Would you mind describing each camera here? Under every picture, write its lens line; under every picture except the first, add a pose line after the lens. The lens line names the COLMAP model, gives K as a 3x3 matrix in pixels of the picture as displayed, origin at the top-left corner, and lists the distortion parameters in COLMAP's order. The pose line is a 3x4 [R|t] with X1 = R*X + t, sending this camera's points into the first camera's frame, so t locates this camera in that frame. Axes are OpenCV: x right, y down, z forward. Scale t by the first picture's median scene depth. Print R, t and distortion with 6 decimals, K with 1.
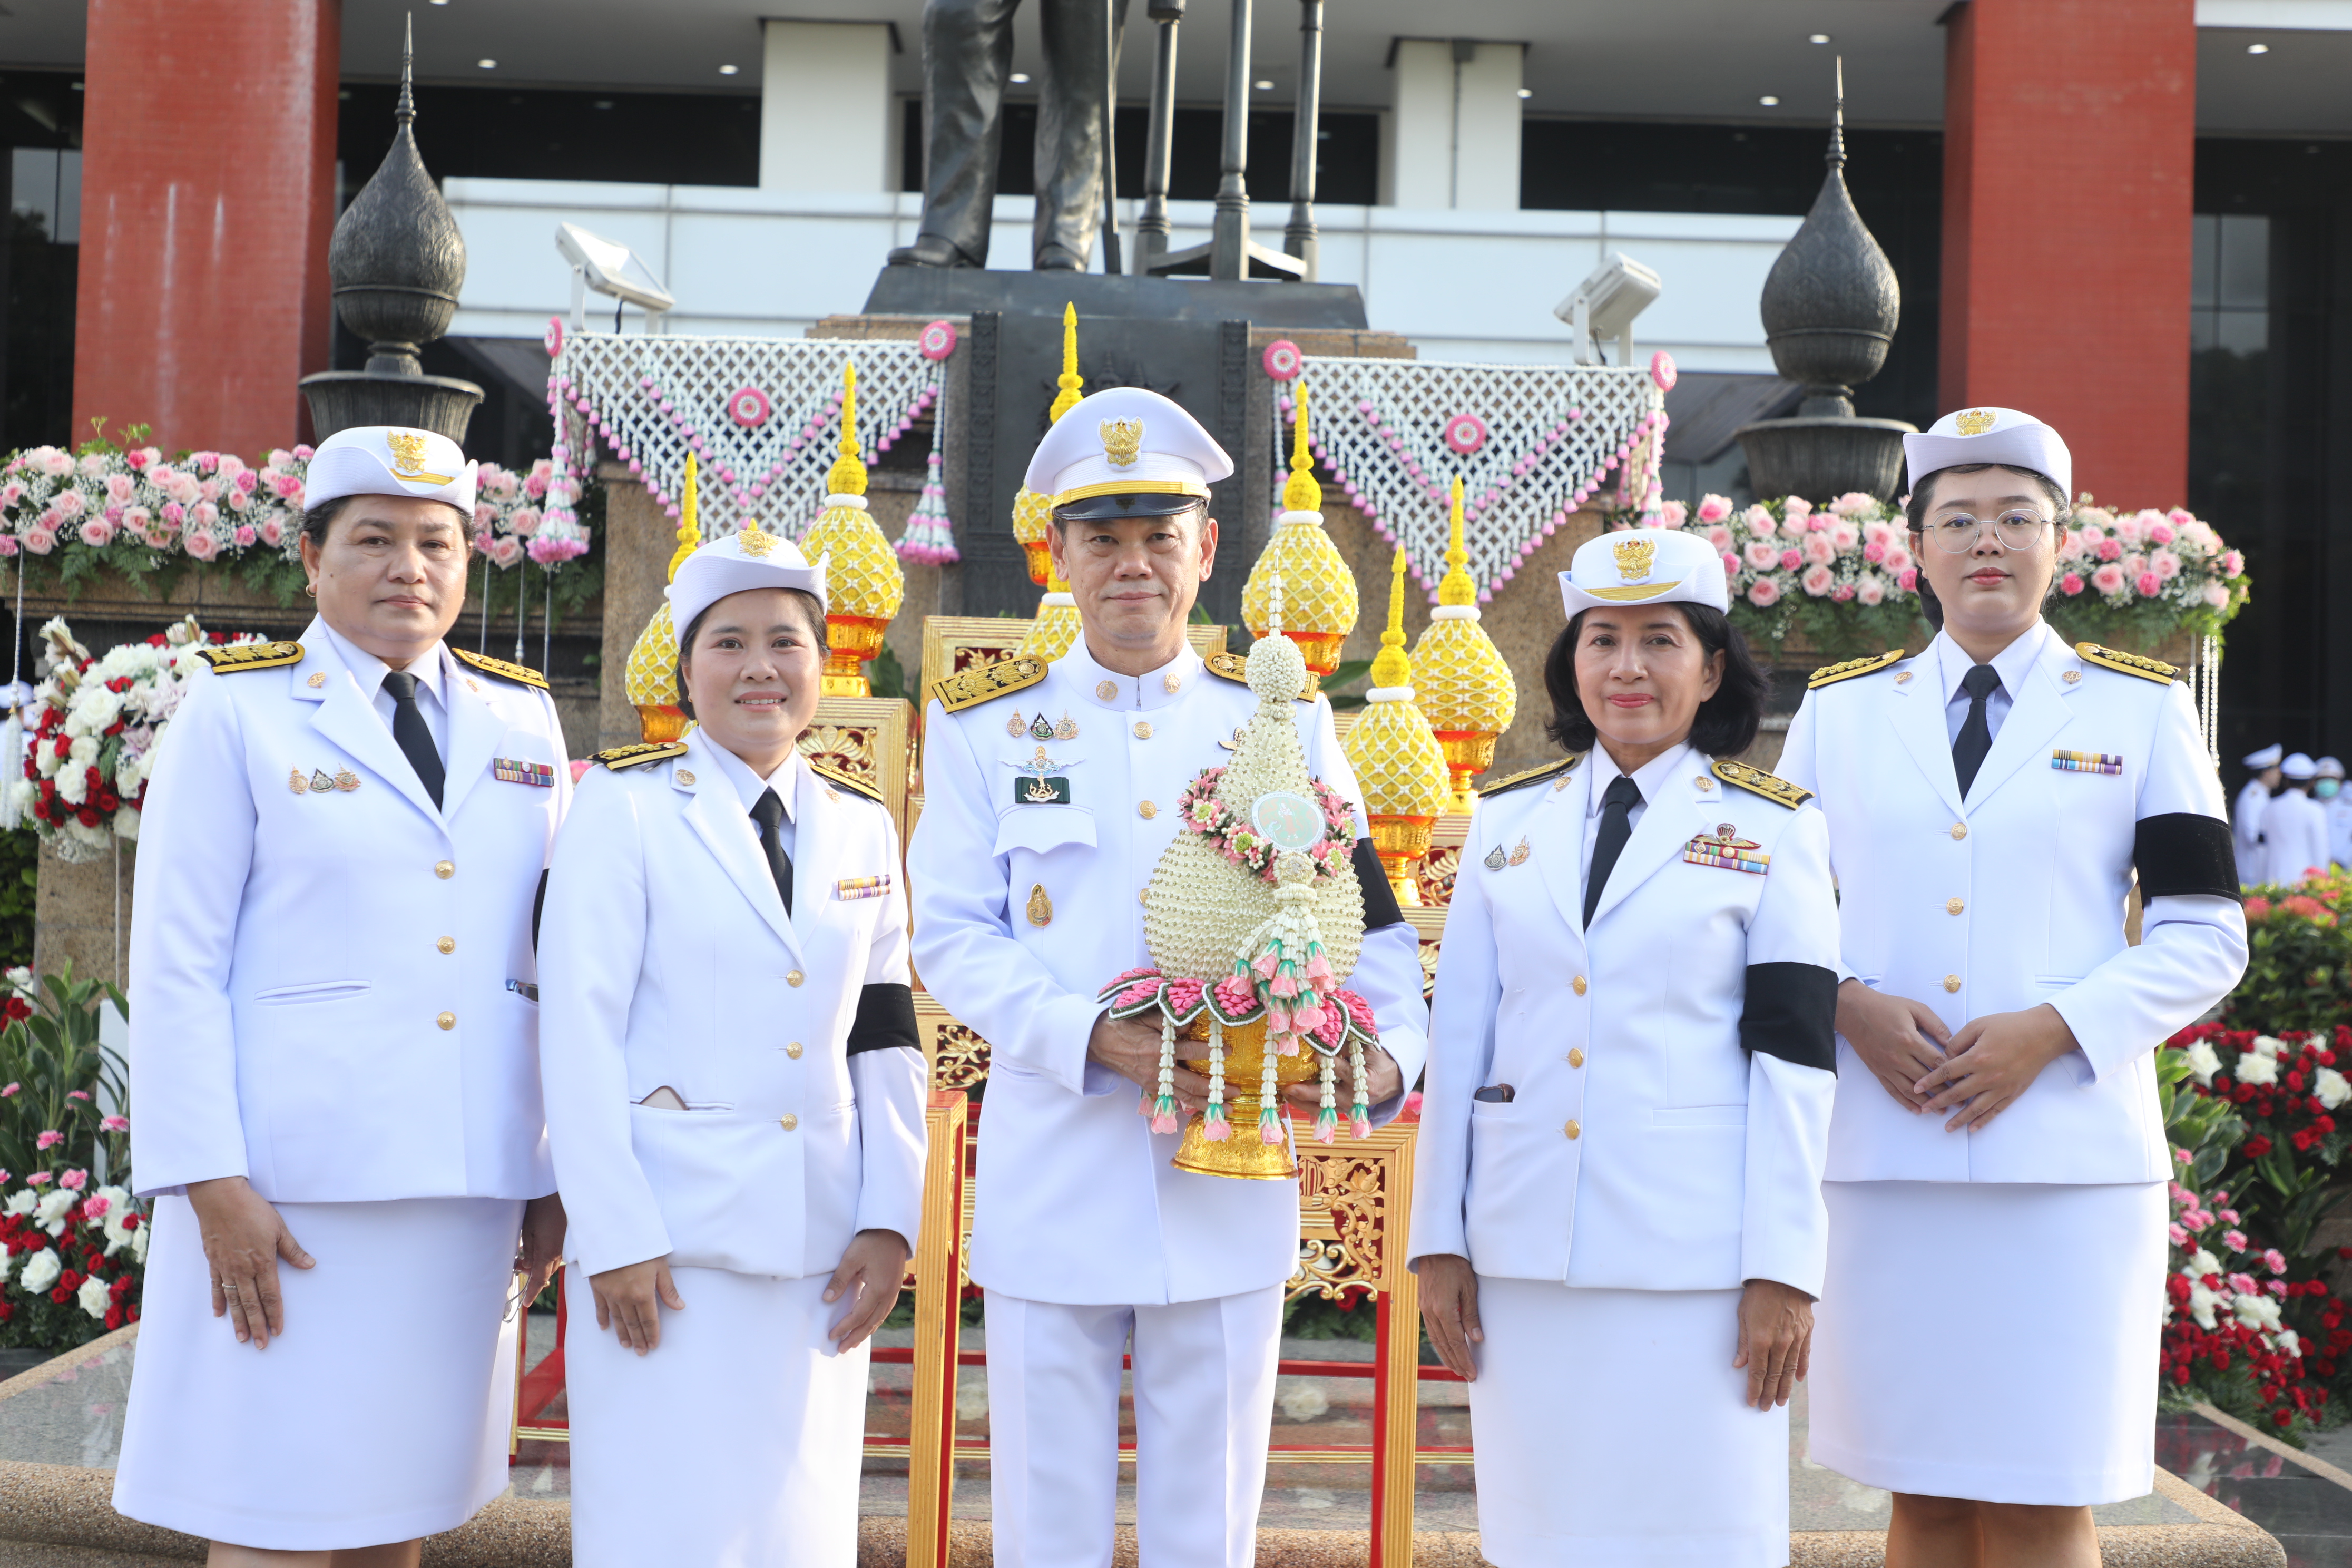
lens RADIAL K [[3522.4, 0, 1144.2], [0, 3522.4, 750.1], [0, 0, 1]] dist [0.059776, -0.064922]
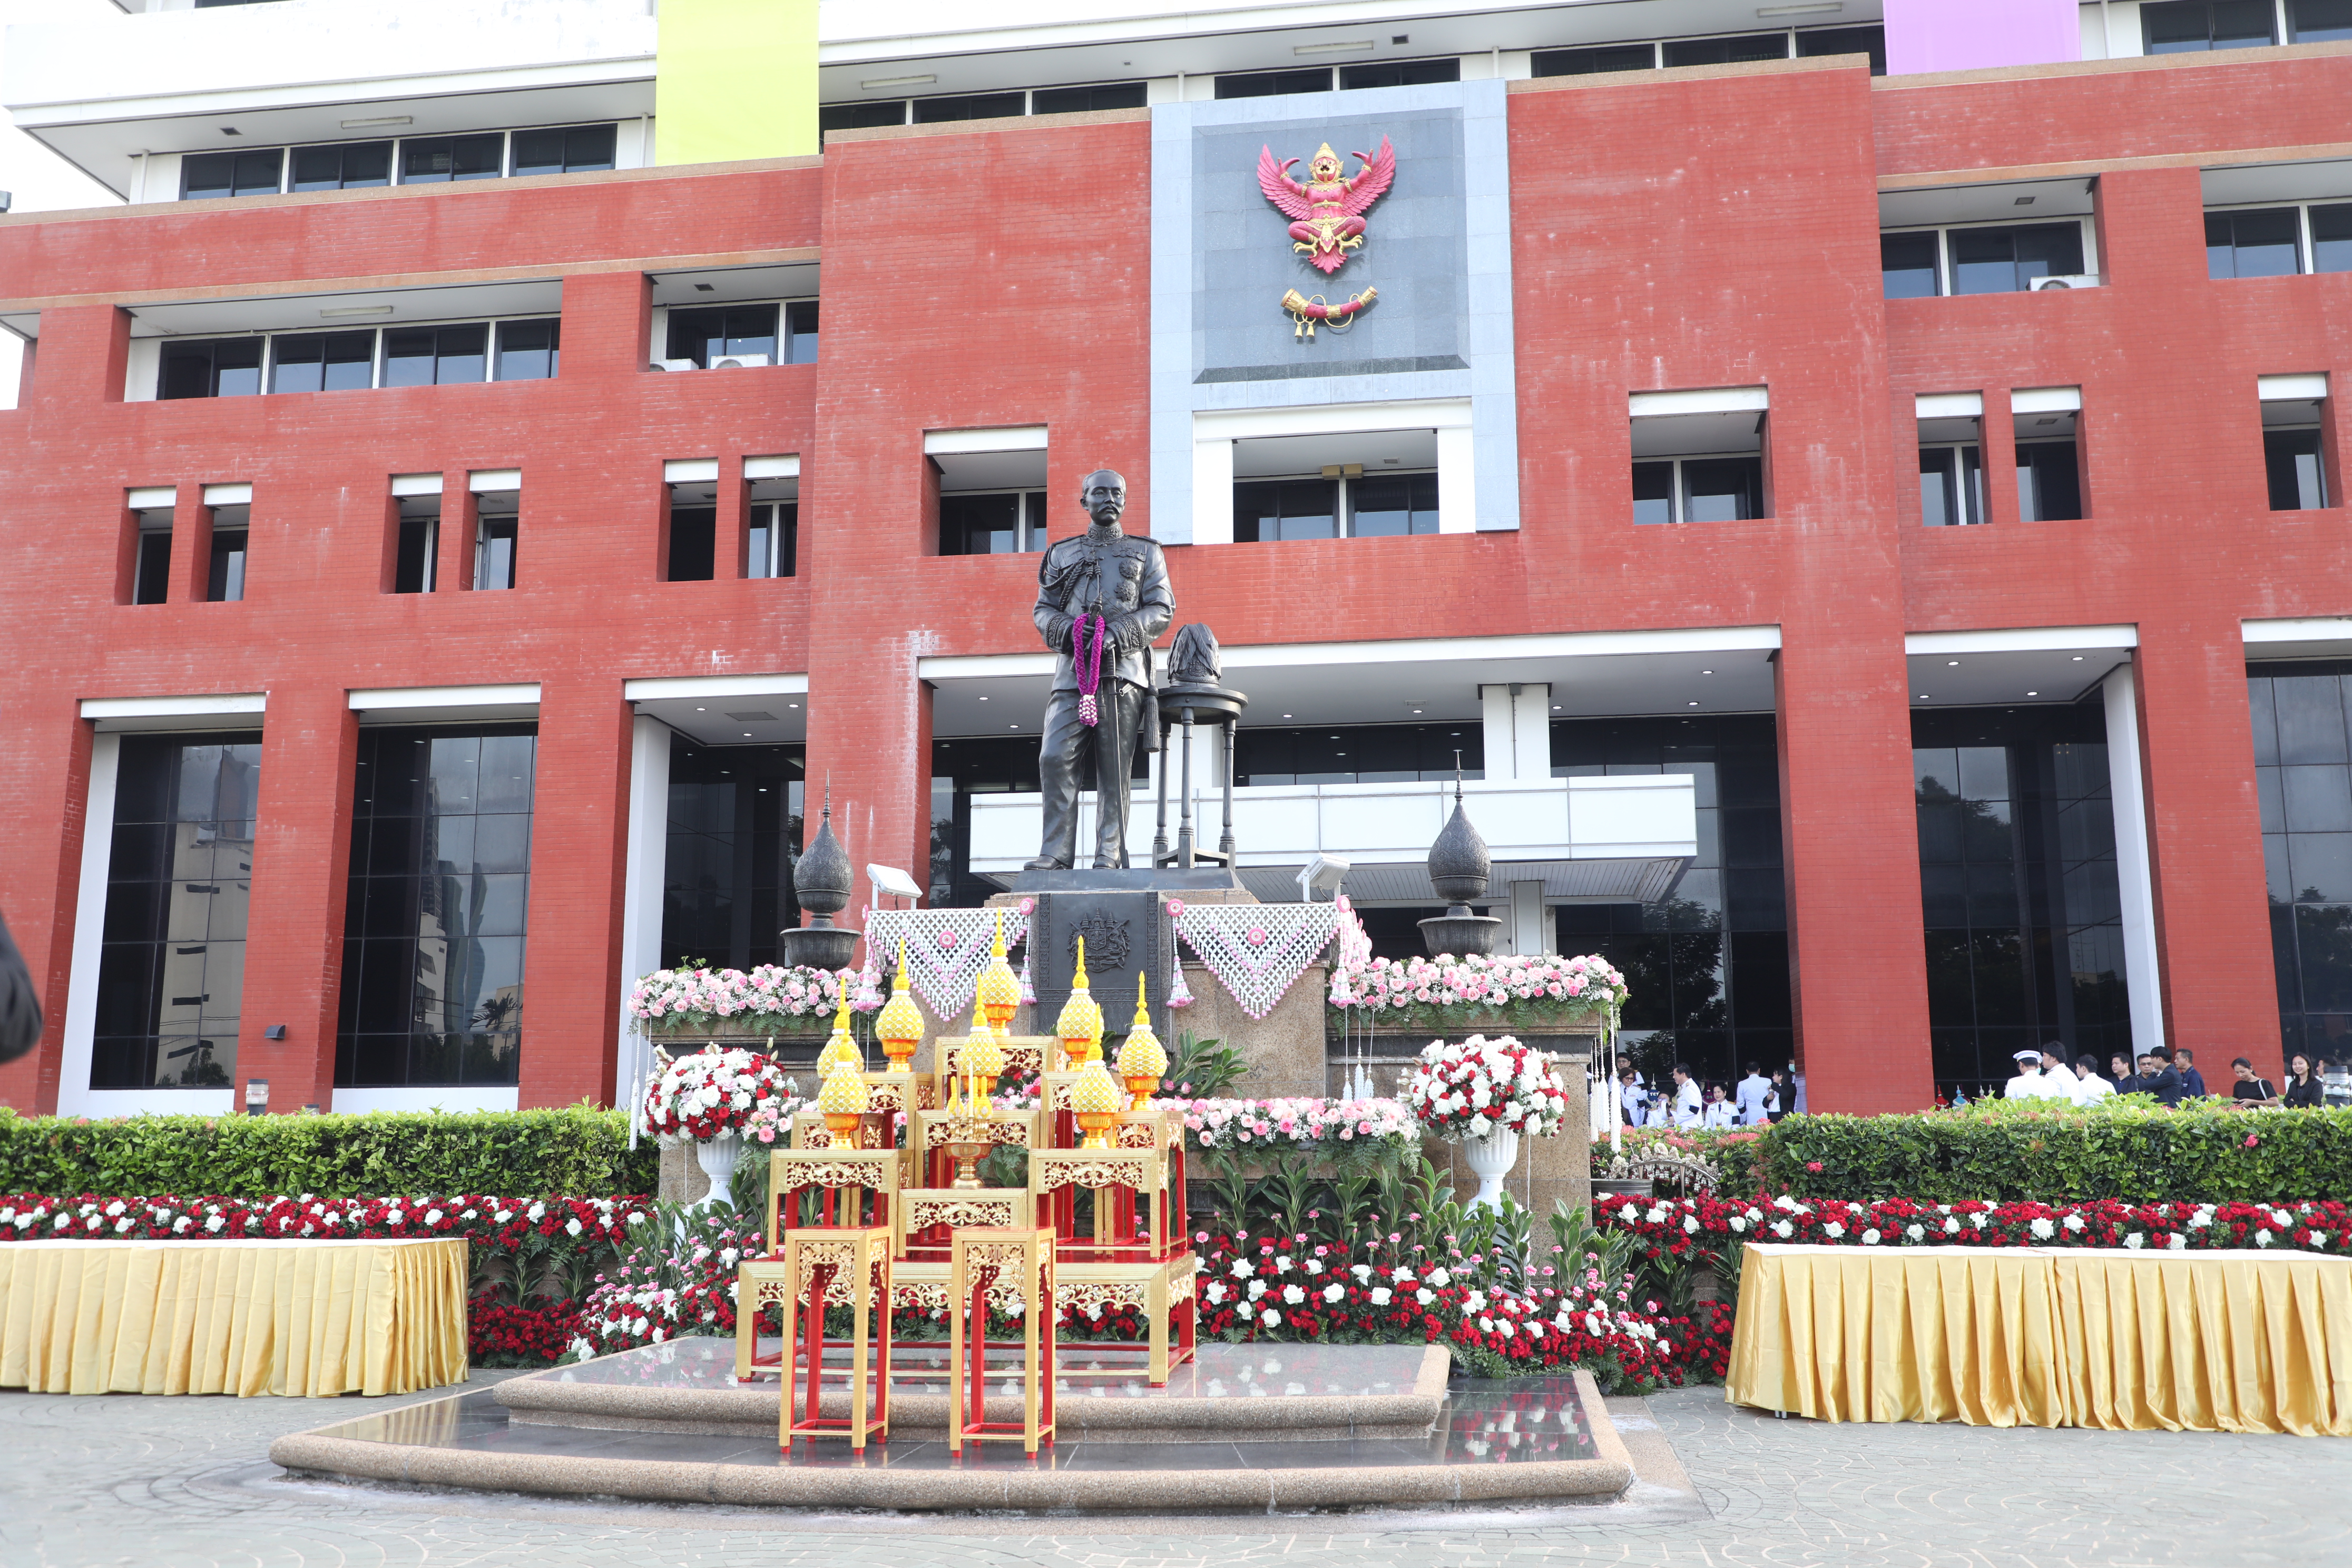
lens RADIAL K [[2054.2, 0, 1182.1], [0, 2054.2, 779.4], [0, 0, 1]] dist [0.021786, -0.008777]
pose [[0.987964, -0.057954, -0.143420, 0.236705], [0.037127, 0.988903, -0.143846, -0.002054], [0.150165, 0.136790, 0.979152, -0.303544]]
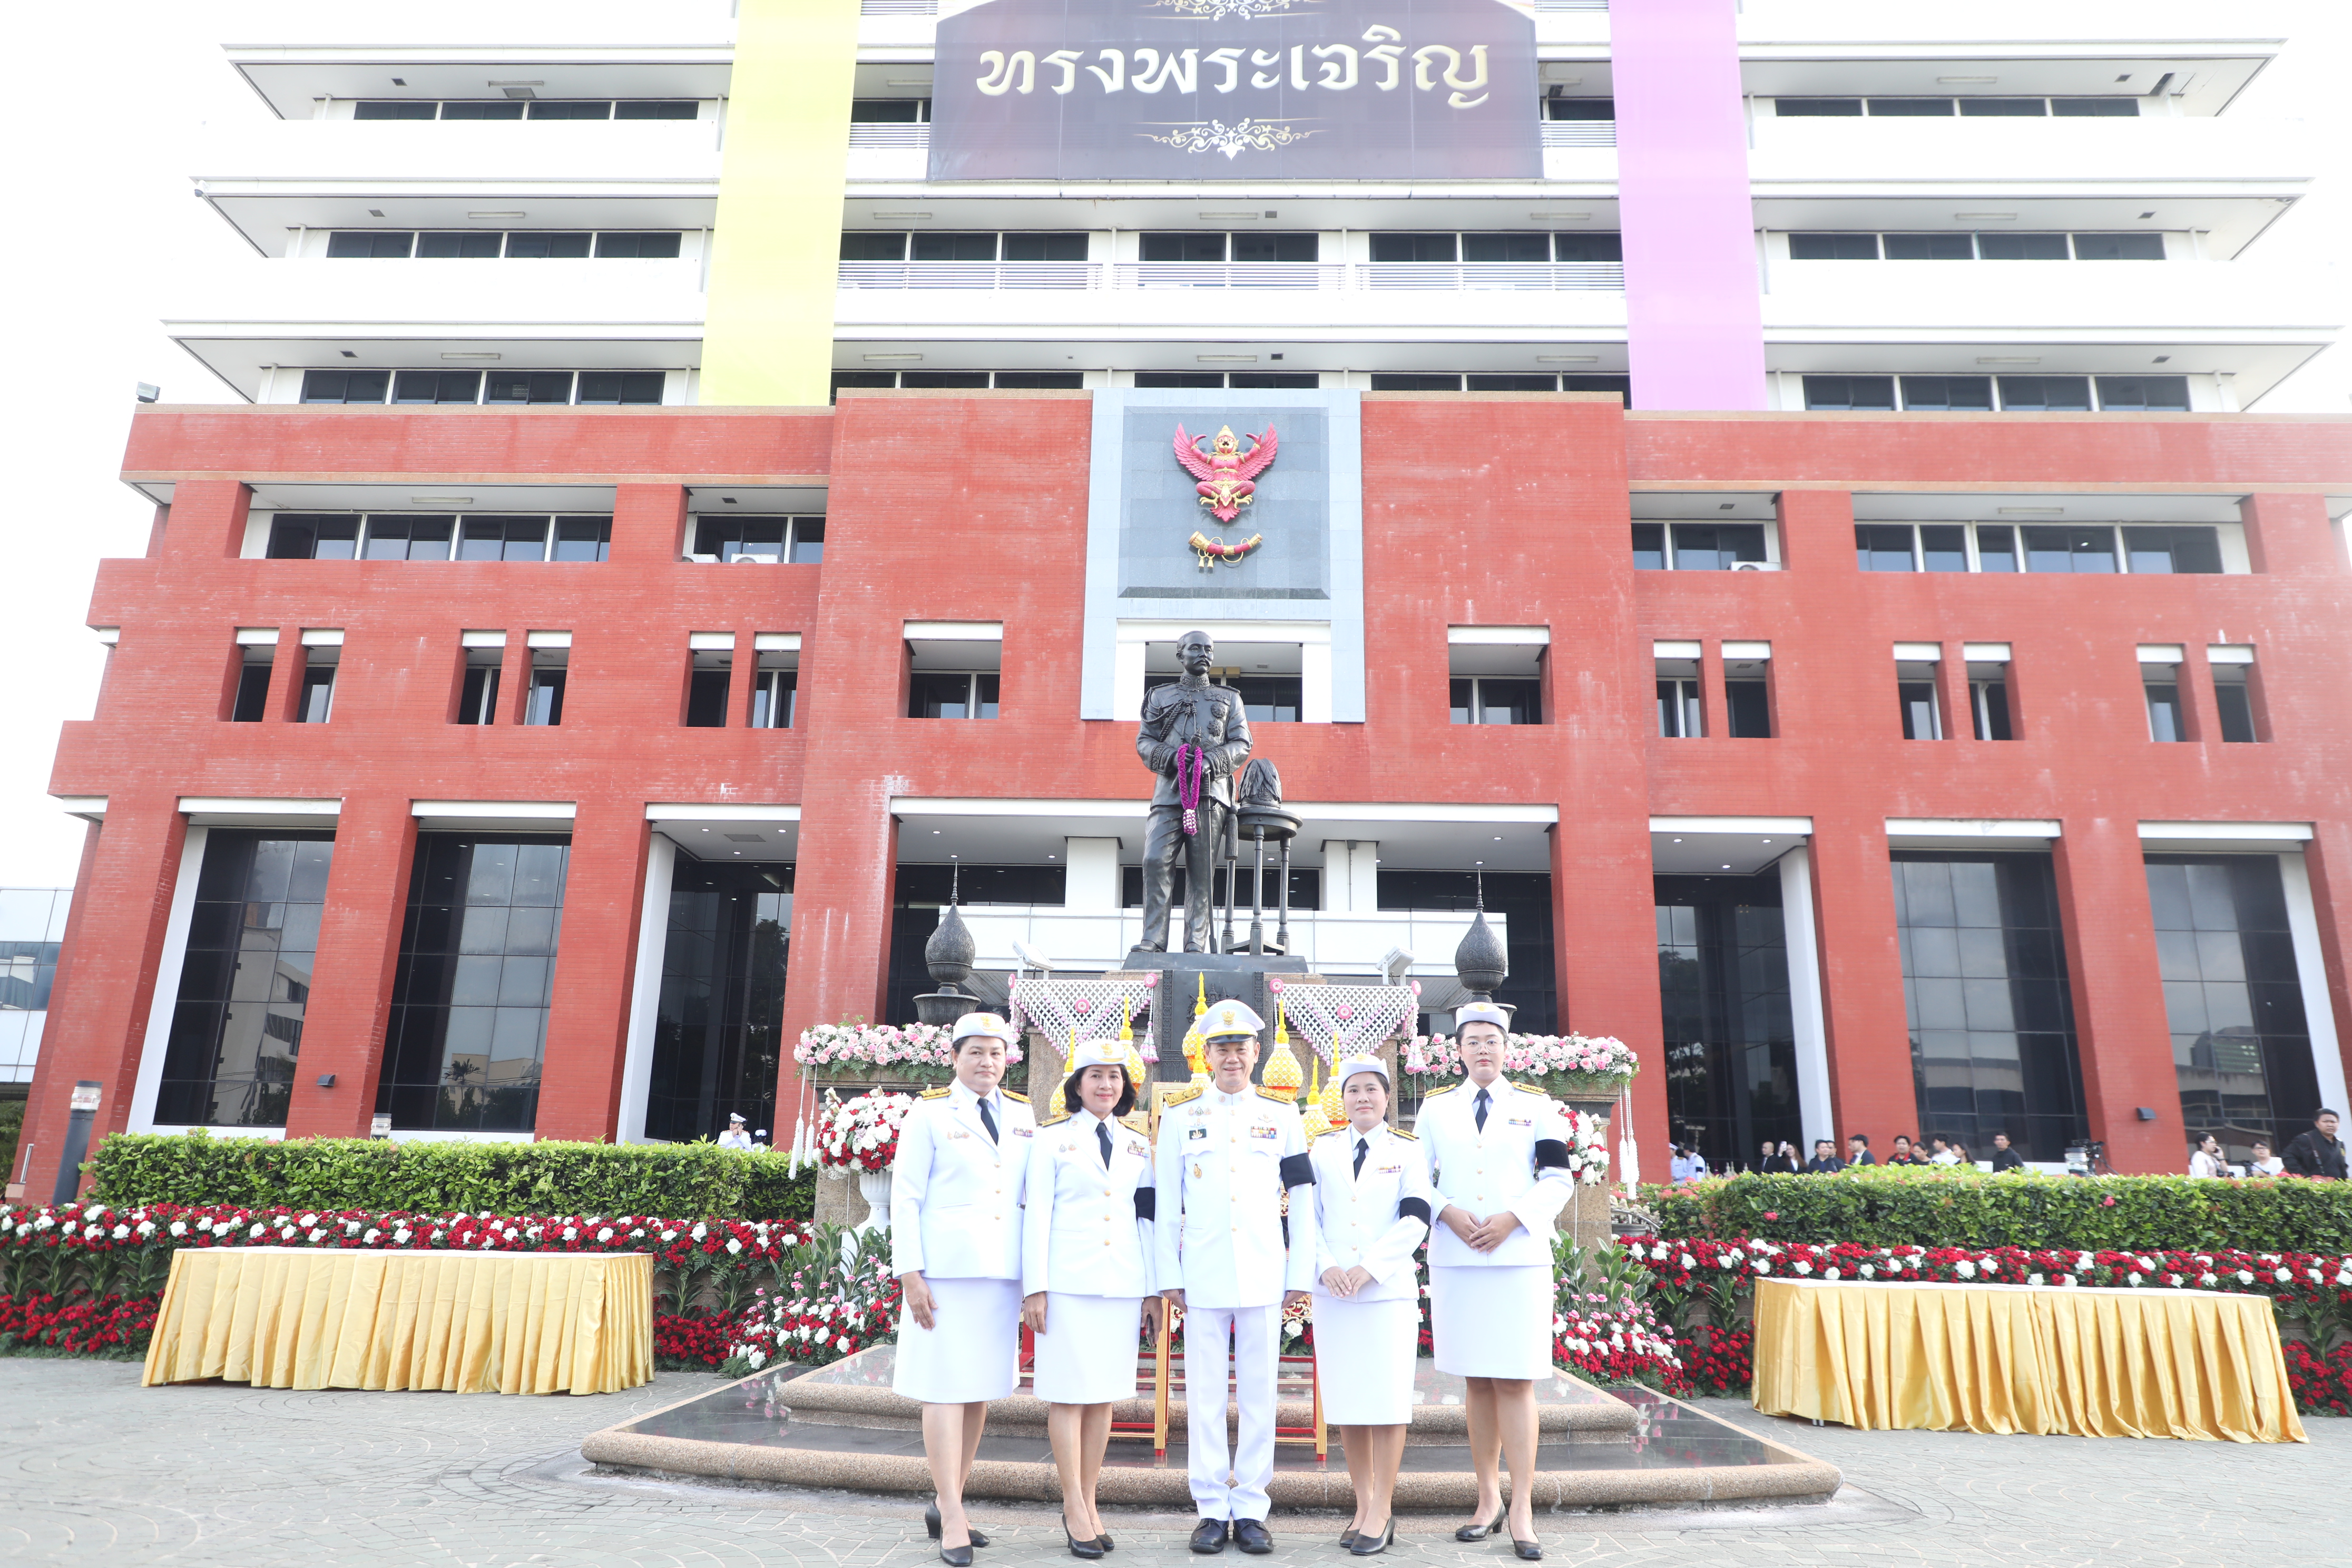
lens RADIAL K [[1555.3, 0, 1174.2], [0, 1555.3, 777.4], [0, 0, 1]] dist [0.003952, -0.001262]
pose [[0.999415, -0.018217, -0.028934, -0.002242], [0.011088, 0.973195, -0.229715, 0.008497], [0.032343, 0.229260, 0.972828, -0.213415]]
